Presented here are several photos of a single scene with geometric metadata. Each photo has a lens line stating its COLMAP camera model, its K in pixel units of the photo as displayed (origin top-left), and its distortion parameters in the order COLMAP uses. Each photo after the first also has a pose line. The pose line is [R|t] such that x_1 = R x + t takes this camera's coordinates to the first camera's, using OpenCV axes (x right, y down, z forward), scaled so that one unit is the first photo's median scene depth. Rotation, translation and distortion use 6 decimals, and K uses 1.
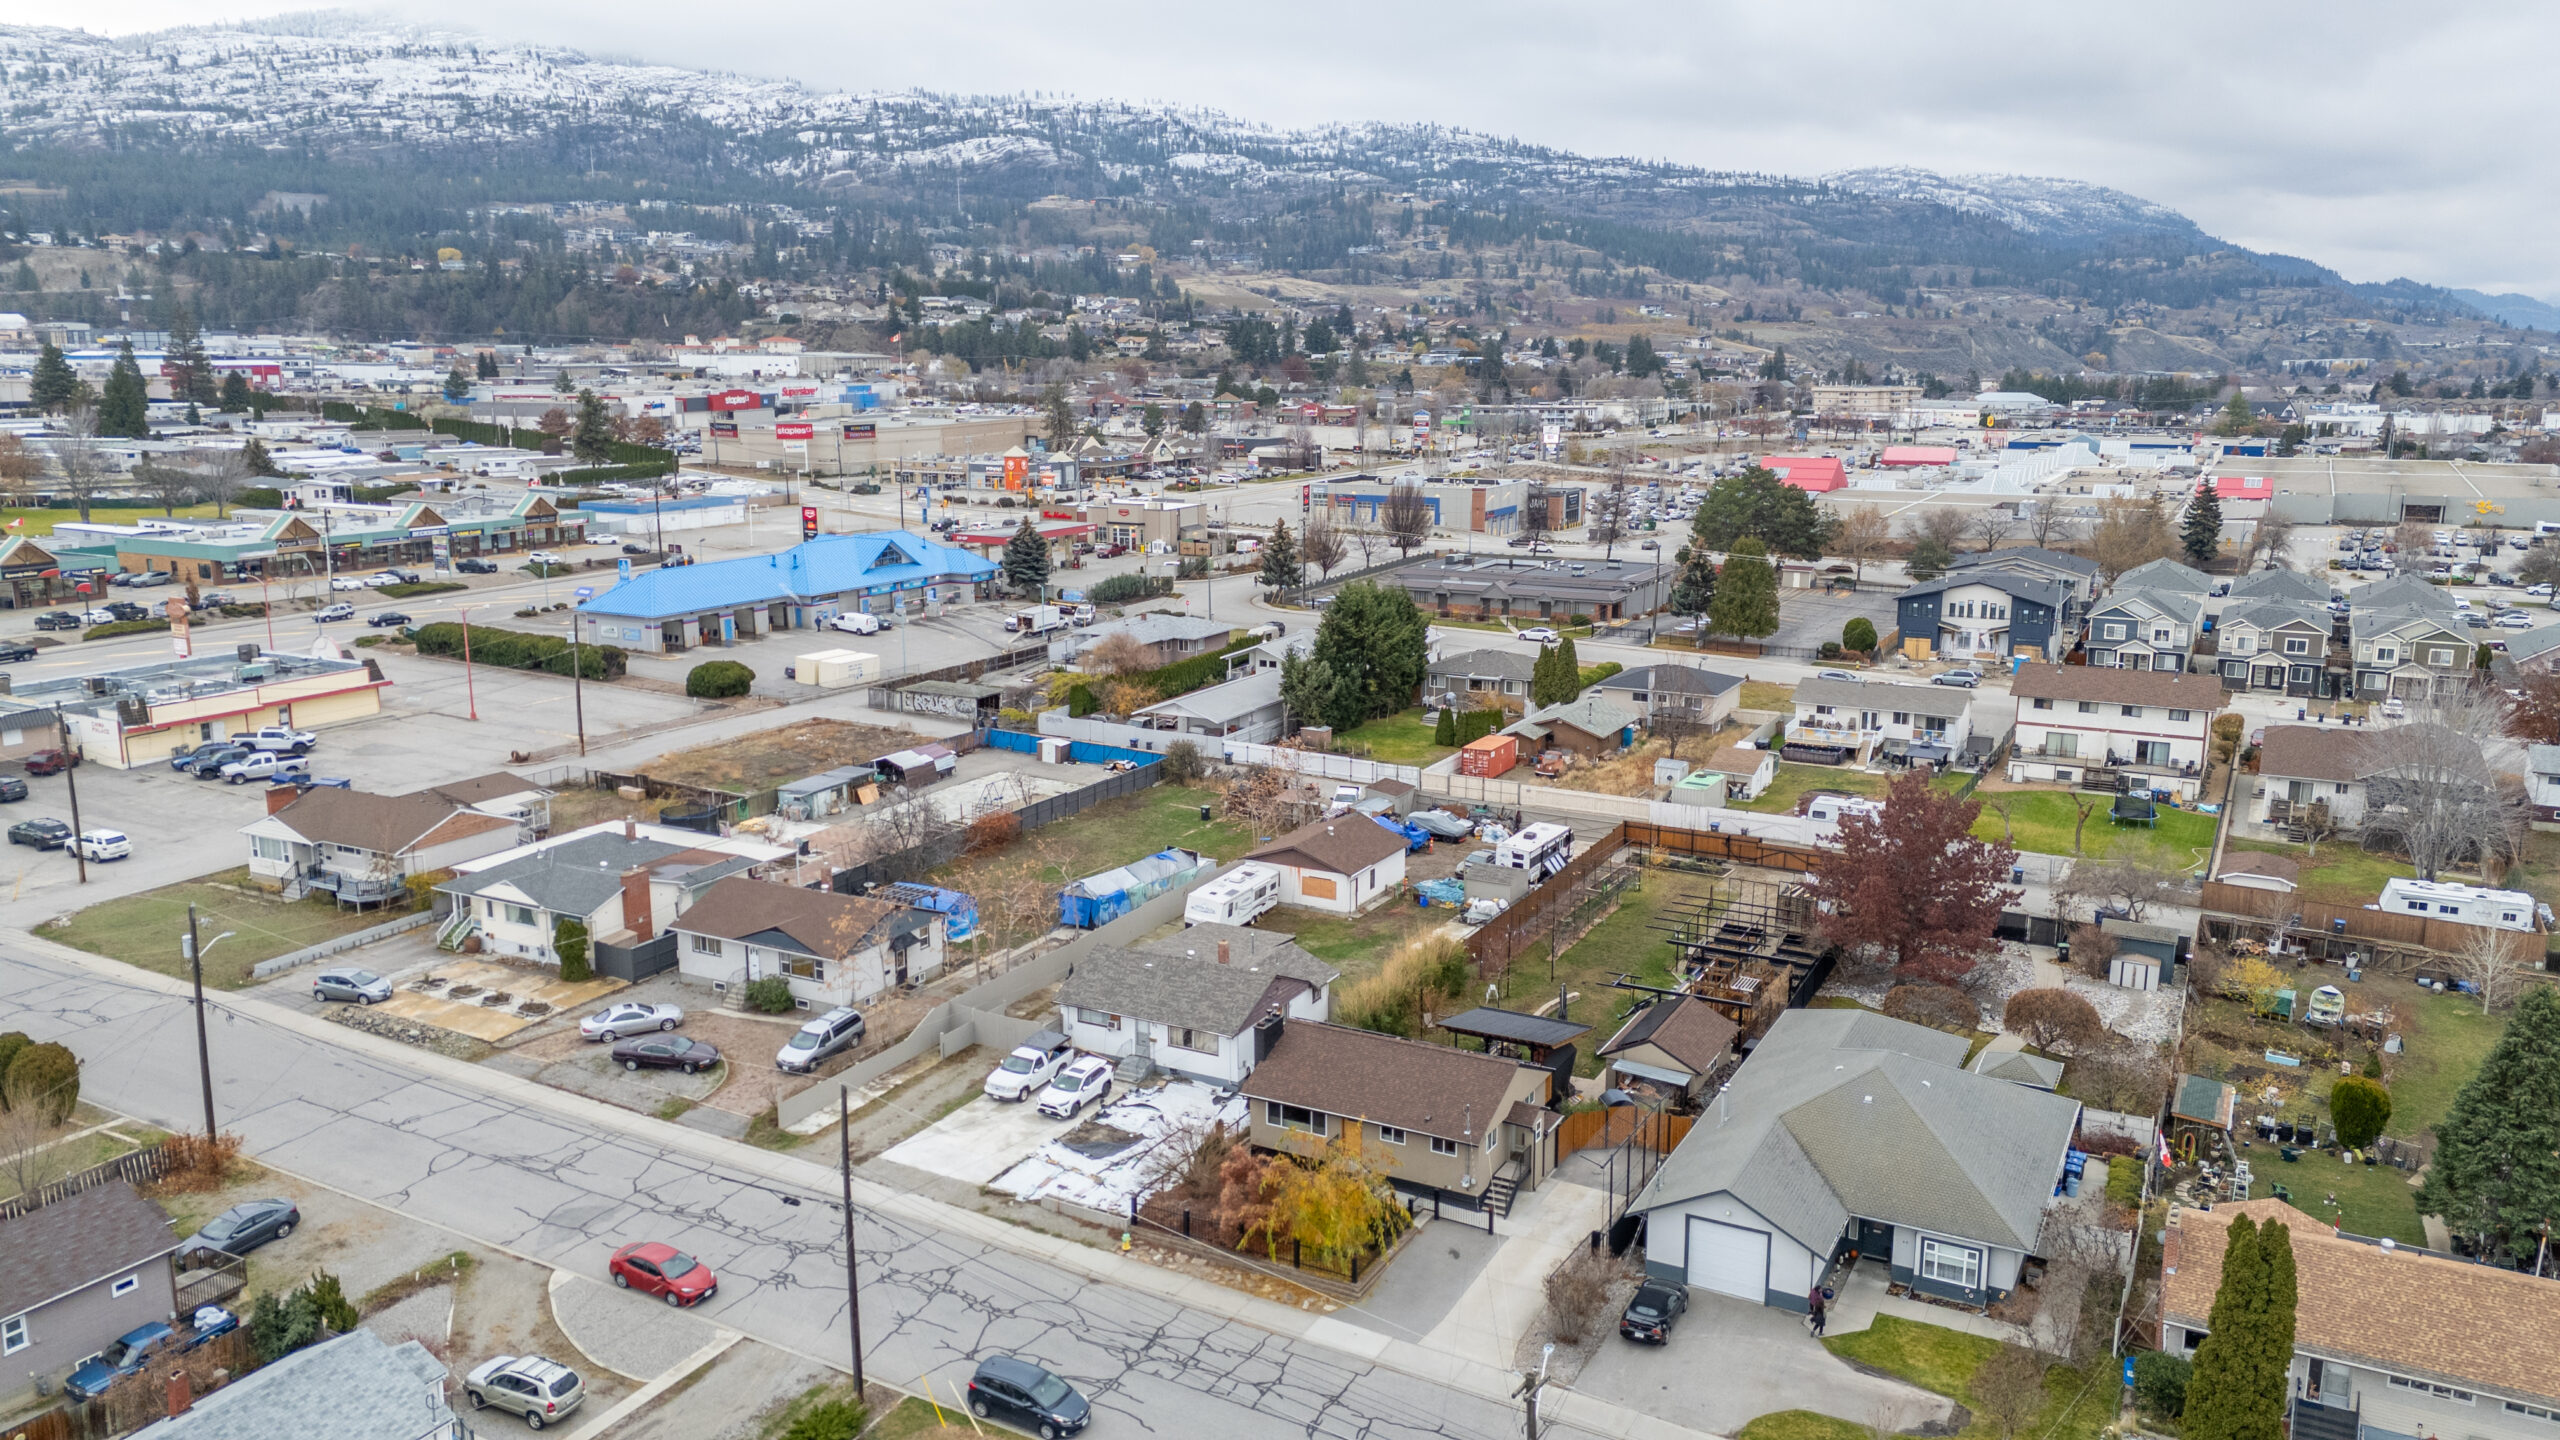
lens RADIAL K [[1817.0, 0, 1280.0], [0, 1817.0, 720.0], [0, 0, 1]] dist [0.052365, 0.000076]
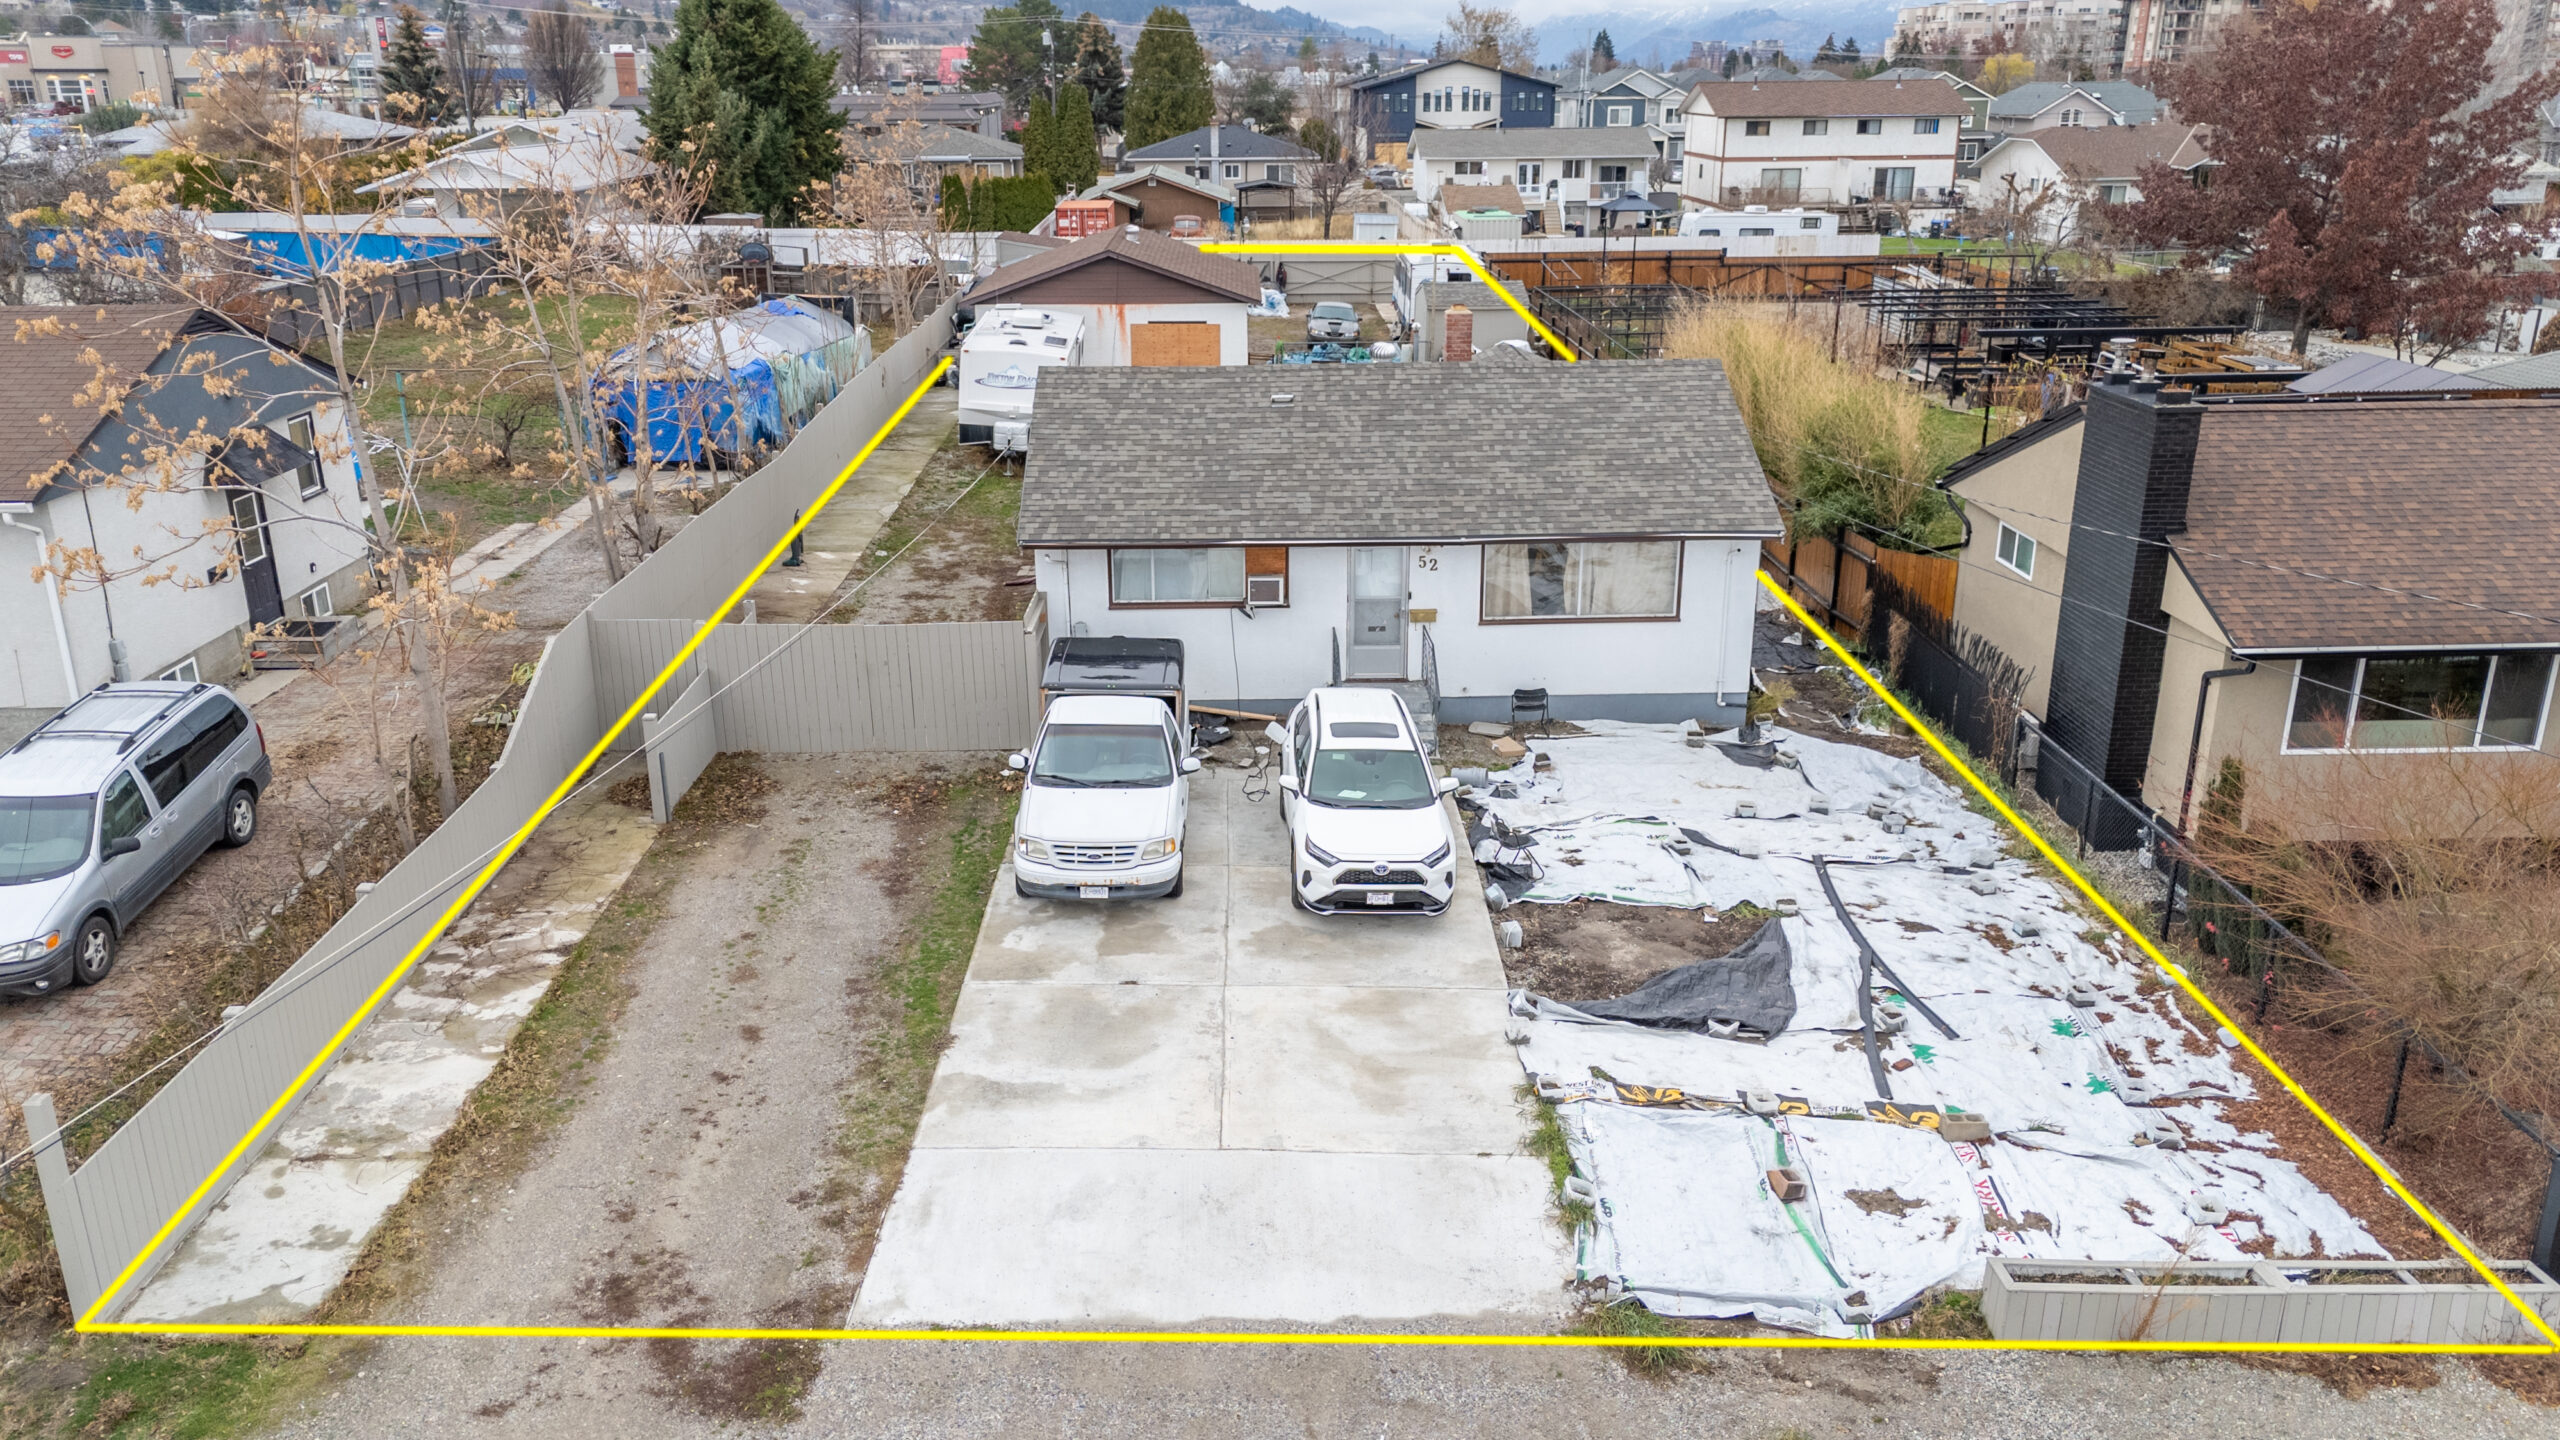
lens RADIAL K [[1900.3, 0, 1285.3], [0, 1900.3, 708.9], [0, 0, 1]] dist [0.102482, -0.099838]
pose [[0.869752, -0.163058, 0.465772, -0.212667], [0.101515, 0.982766, 0.154485, 0.128623], [-0.482935, -0.087081, 0.871316, 0.675125]]
